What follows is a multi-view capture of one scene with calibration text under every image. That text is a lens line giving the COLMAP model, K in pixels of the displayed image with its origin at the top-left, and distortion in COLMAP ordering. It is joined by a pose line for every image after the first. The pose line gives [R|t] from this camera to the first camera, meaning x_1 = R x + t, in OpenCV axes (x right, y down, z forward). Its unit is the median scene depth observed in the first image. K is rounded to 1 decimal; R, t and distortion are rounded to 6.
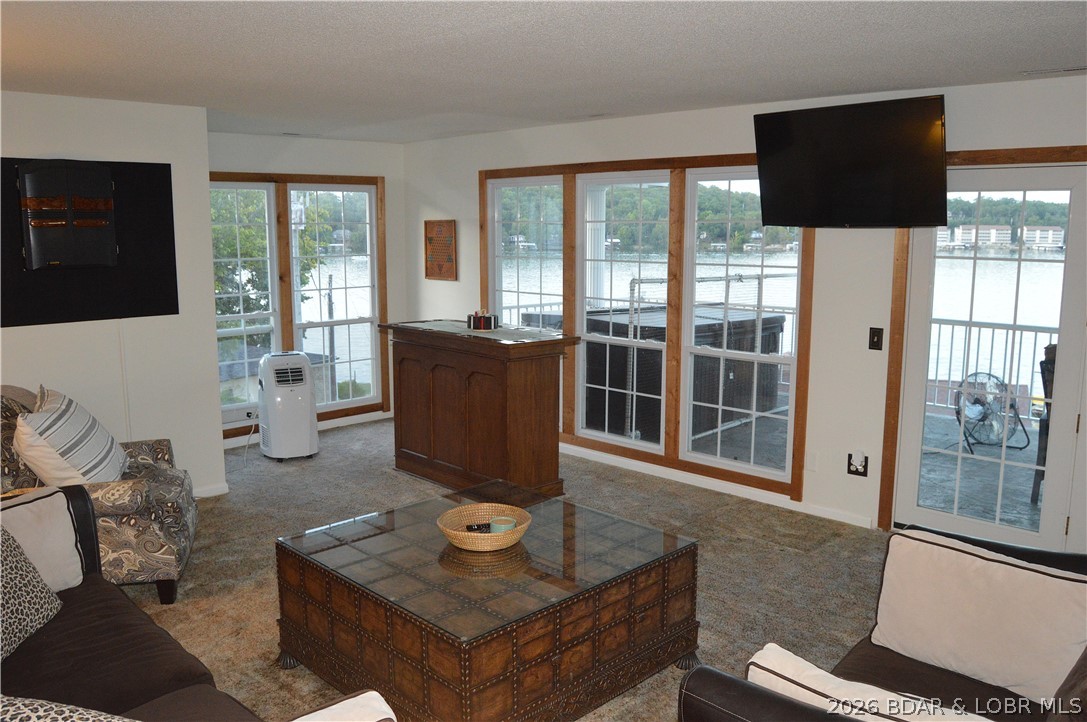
lens RADIAL K [[868.2, 0, 544.8], [0, 868.2, 361.1], [0, 0, 1]] dist [-0.098316, 0.008834]
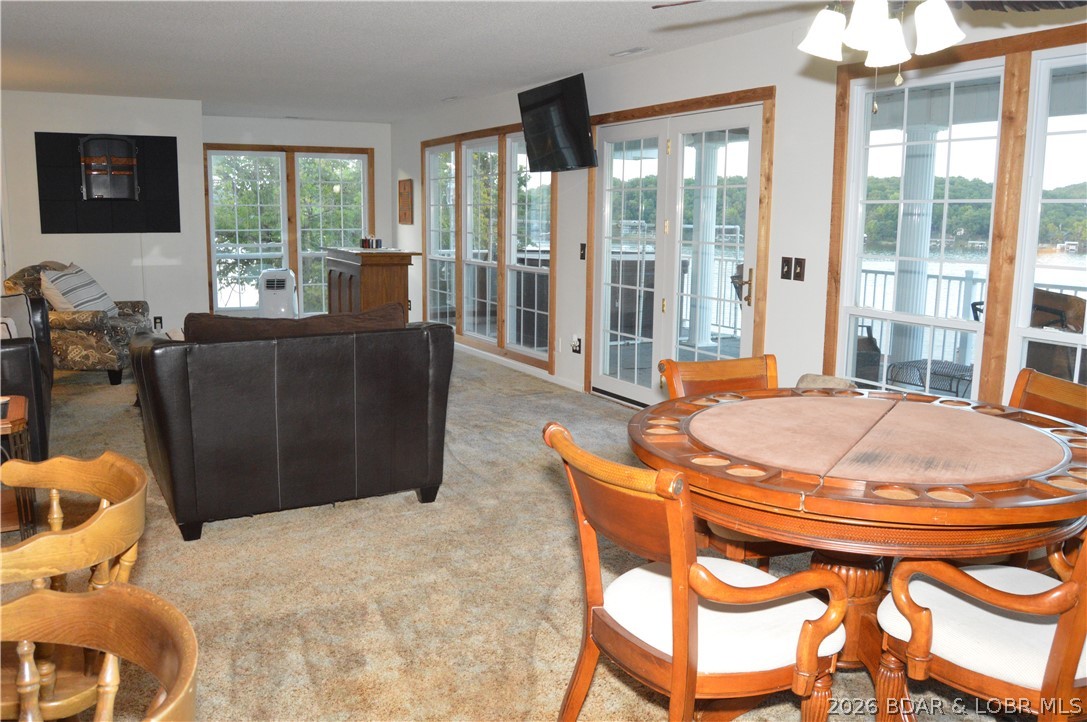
lens RADIAL K [[868.2, 0, 541.3], [0, 868.2, 362.8], [0, 0, 1]] dist [-0.098316, 0.008834]
pose [[0.960439, 0.057124, -0.272569, 0.579494], [-0.053529, 0.998353, 0.020616, 0.103461], [0.273298, -0.005210, 0.961915, -0.295049]]
